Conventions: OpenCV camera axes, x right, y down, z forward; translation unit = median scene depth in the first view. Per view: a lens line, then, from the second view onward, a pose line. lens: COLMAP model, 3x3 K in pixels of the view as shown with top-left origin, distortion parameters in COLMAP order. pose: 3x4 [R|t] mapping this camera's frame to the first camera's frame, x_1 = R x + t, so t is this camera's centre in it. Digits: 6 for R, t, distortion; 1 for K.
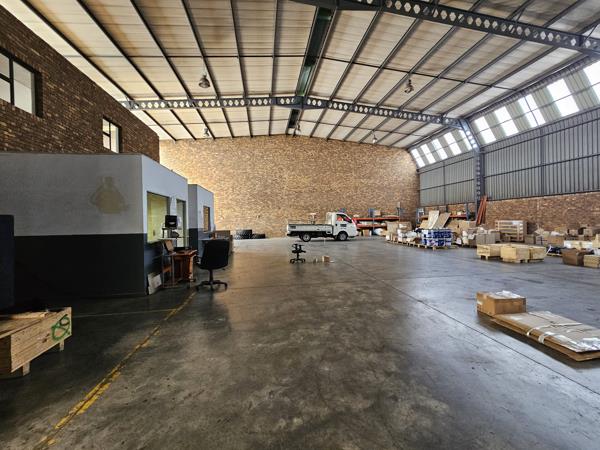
lens RADIAL K [[247.3, 0, 300.5], [0, 247.3, 221.7], [0, 0, 1]] dist [0.004696, 0.000276]
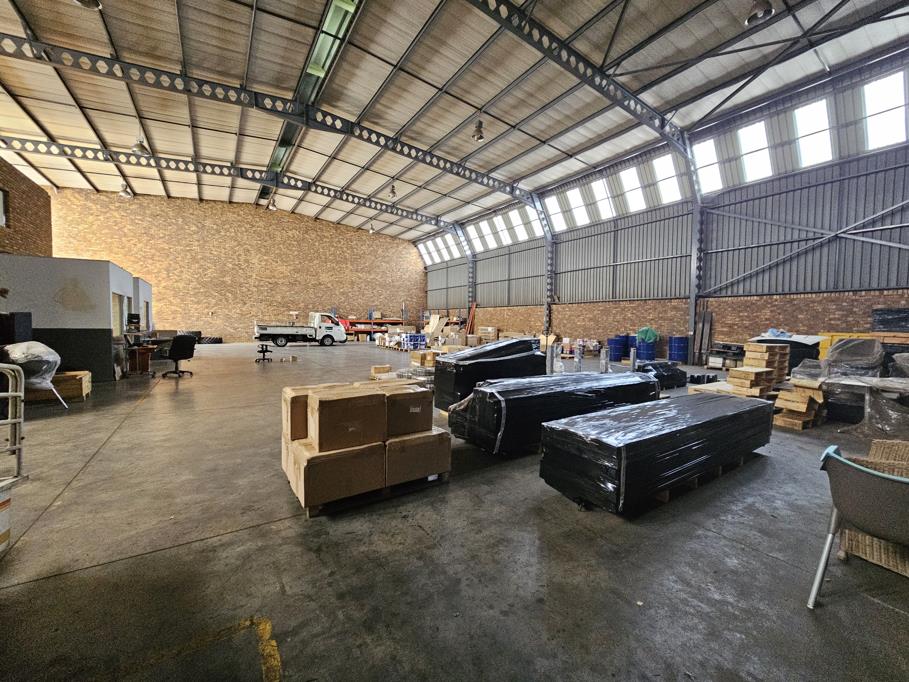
lens RADIAL K [[373.3, 0, 460.2], [0, 373.3, 340.1], [0, 0, 1]] dist [-0.004043, 0.000382]
pose [[0.905961, 0.010148, 0.423239, 0.039581], [-0.027710, 0.998990, 0.035360, -0.002057], [-0.422453, -0.043763, 0.905328, -0.407145]]
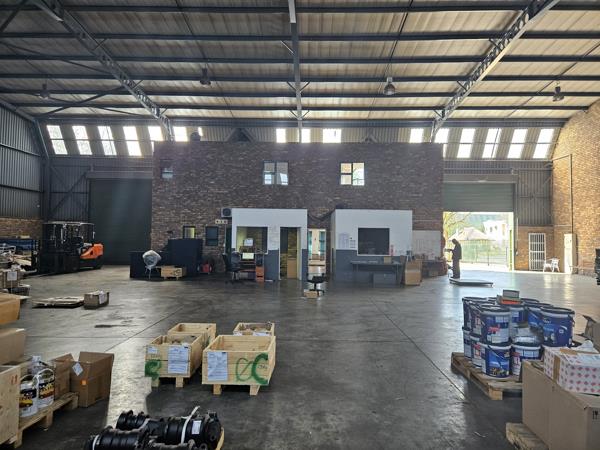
lens RADIAL K [[398.4, 0, 299.7], [0, 398.4, 225.4], [0, 0, 1]] dist [0.075185, -0.046318]
pose [[-0.171129, -0.015749, -0.985123, 0.755651], [-0.014637, 0.999803, -0.013441, -0.029552], [0.985140, 0.012119, -0.171325, 0.642505]]
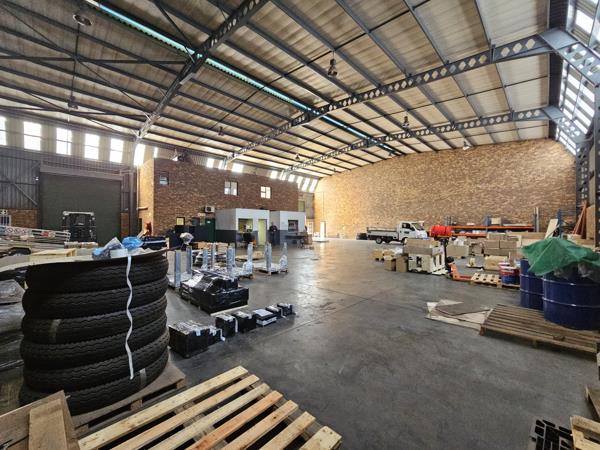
lens RADIAL K [[247.3, 0, 304.7], [0, 247.3, 223.5], [0, 0, 1]] dist [0.004696, 0.000276]
pose [[0.600596, 0.012451, -0.799456, 0.880715], [-0.017979, 0.999836, 0.002065, -0.023082], [0.799351, 0.013134, 0.600721, -0.114599]]
